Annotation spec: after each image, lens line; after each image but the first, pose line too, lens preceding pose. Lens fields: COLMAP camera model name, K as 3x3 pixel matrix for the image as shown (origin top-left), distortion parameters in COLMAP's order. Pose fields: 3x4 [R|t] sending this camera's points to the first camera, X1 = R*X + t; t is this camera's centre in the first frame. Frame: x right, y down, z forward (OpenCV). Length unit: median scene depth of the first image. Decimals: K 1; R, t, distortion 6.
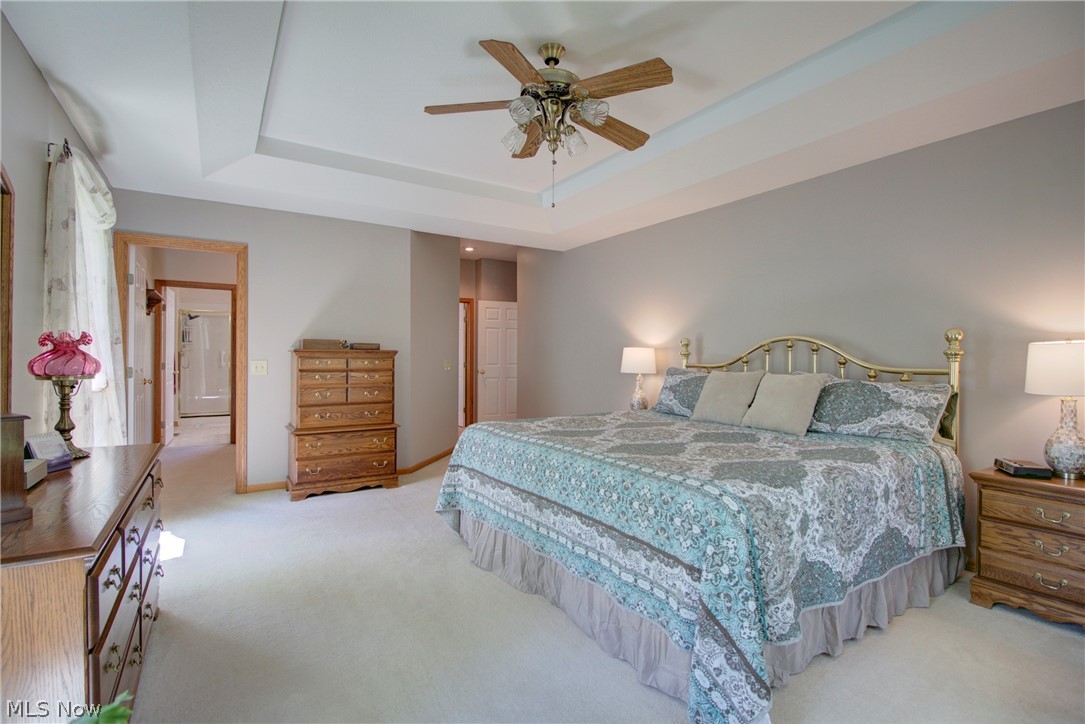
lens RADIAL K [[500.8, 0, 539.6], [0, 500.8, 360.6], [0, 0, 1]] dist [-0.014802, -0.004734]
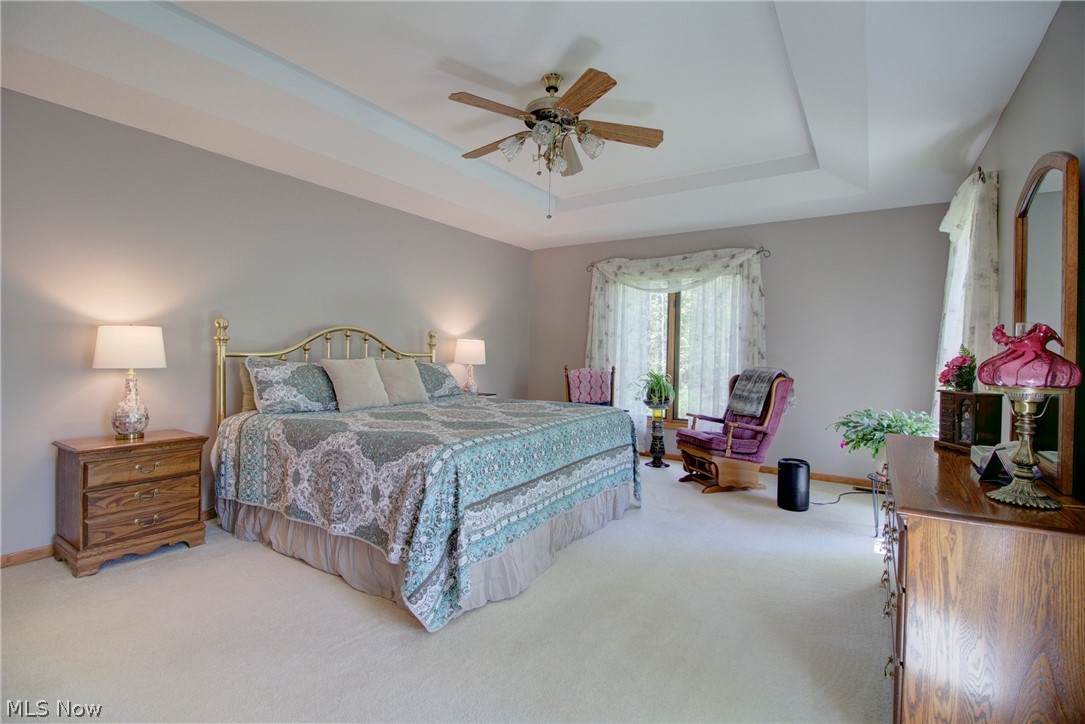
lens RADIAL K [[500.8, 0, 538.4], [0, 500.8, 355.6], [0, 0, 1]] dist [-0.014802, -0.004734]
pose [[-0.426962, -0.032884, 0.903672, -0.973975], [-0.022196, 0.999419, 0.025882, -0.028771], [-0.903997, -0.009007, -0.427443, 1.440058]]
